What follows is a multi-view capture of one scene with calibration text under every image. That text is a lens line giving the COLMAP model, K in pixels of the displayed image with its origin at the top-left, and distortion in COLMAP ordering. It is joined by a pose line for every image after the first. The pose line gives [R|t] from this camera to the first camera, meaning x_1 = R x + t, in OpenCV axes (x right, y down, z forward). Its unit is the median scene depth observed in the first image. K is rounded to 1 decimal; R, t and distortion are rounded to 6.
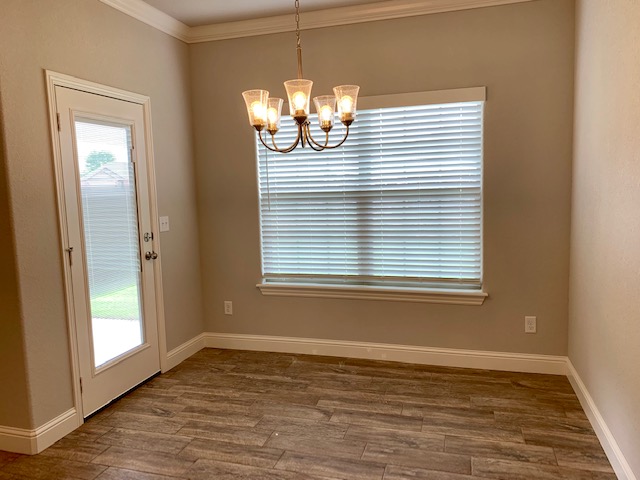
lens RADIAL K [[502.4, 0, 319.2], [0, 502.4, 237.8], [0, 0, 1]] dist [0.060005, -0.050743]
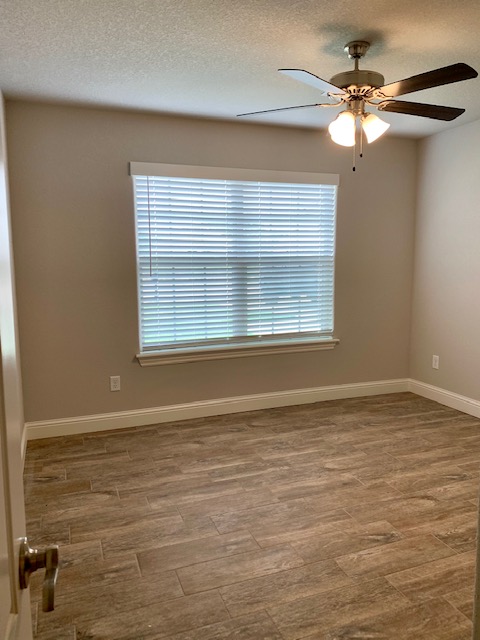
lens RADIAL K [[502.4, 0, 238.5], [0, 502.4, 325.8], [0, 0, 1]] dist [0.060005, -0.050743]
pose [[0.764827, -0.064575, 0.640991, -0.624620], [0.039171, 0.997784, 0.053780, -0.004586], [-0.643044, -0.016025, 0.765662, 0.180172]]
